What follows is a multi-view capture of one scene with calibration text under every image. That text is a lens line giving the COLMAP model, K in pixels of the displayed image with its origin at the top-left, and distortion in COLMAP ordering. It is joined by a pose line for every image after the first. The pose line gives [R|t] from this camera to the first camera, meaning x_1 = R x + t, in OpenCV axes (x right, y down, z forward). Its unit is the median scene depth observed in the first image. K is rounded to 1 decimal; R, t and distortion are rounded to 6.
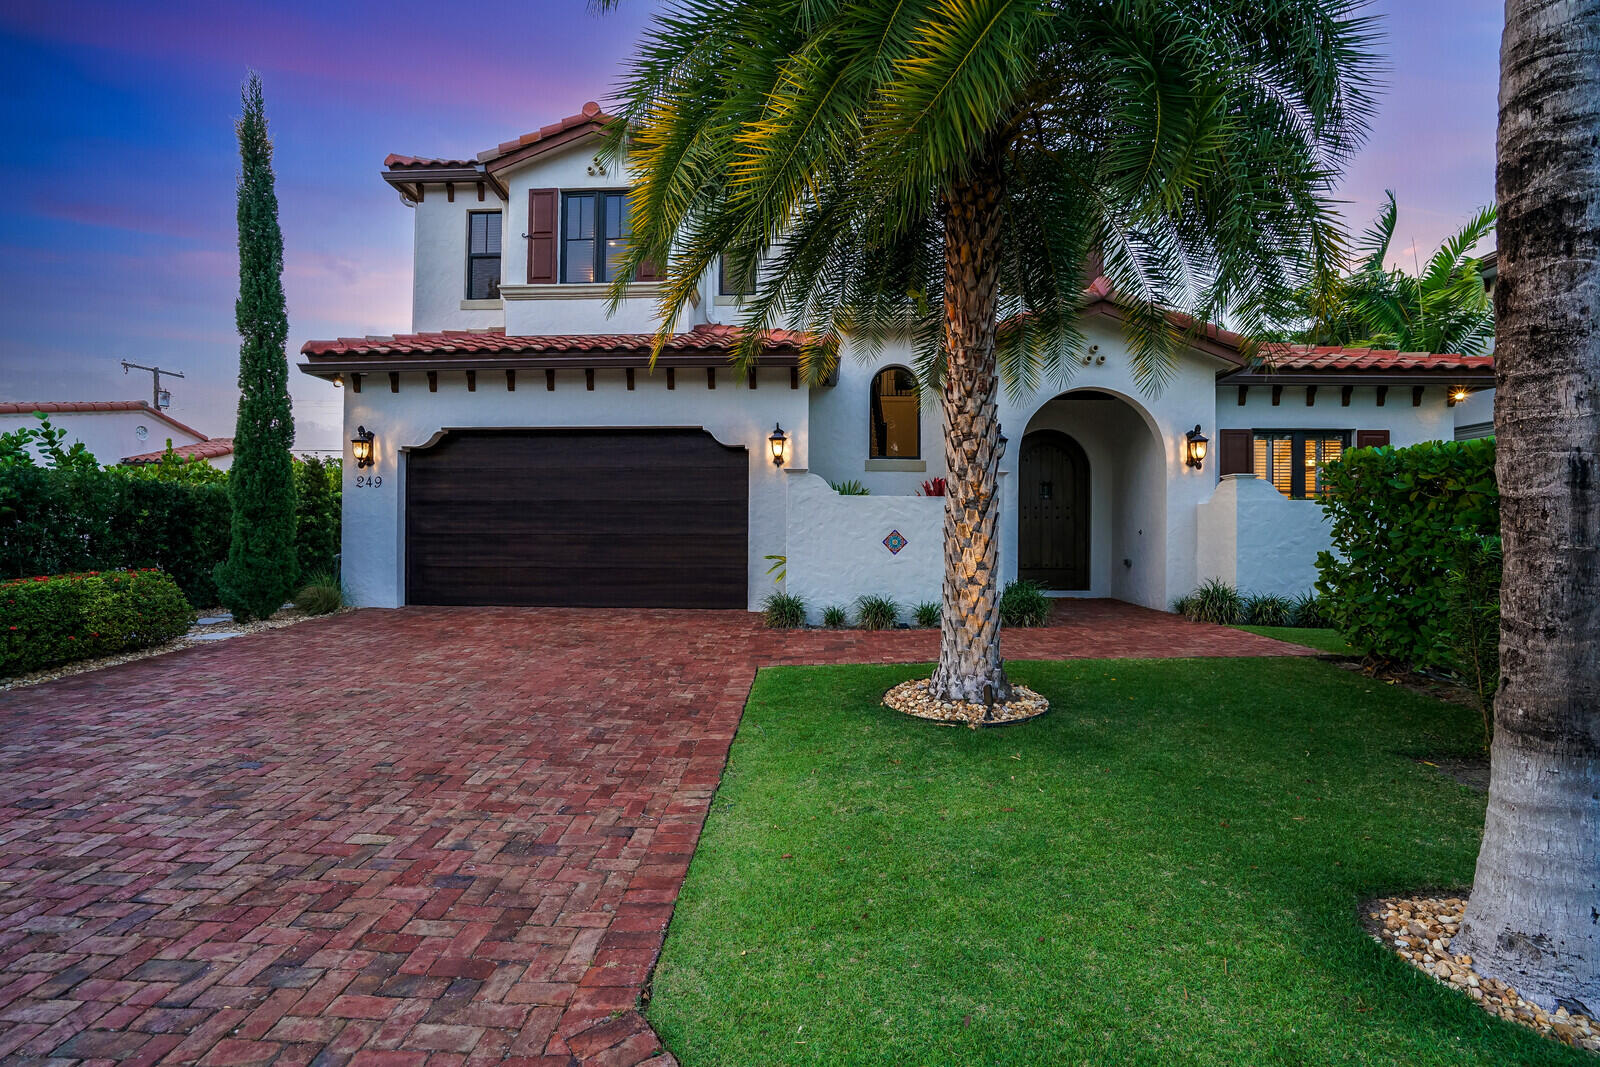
lens RADIAL K [[748.9, 0, 803.5], [0, 748.9, 559.2], [0, 0, 1]] dist [-0.010160, 0.000105]
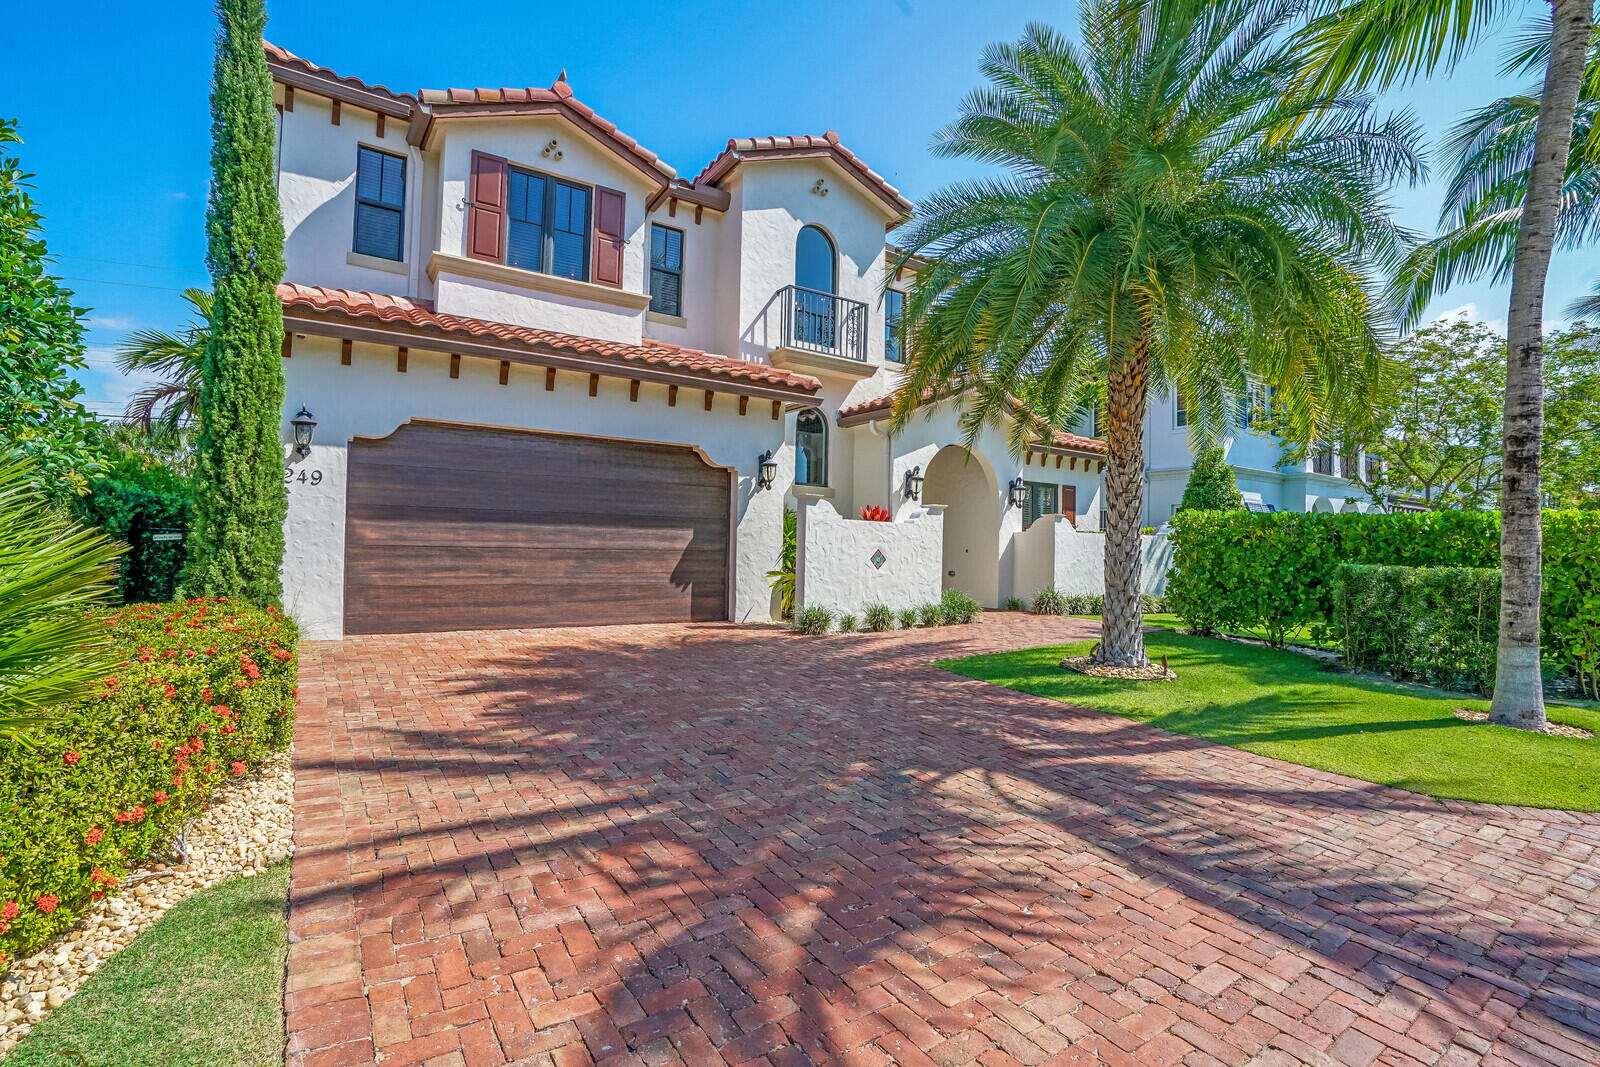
lens RADIAL K [[748.9, 0, 803.5], [0, 748.9, 559.2], [0, 0, 1]] dist [-0.010160, 0.000105]
pose [[0.801736, 0.003447, 0.597668, -0.626470], [0.001359, 0.999970, -0.007590, -0.012453], [-0.597677, 0.006898, 0.801708, 0.081408]]
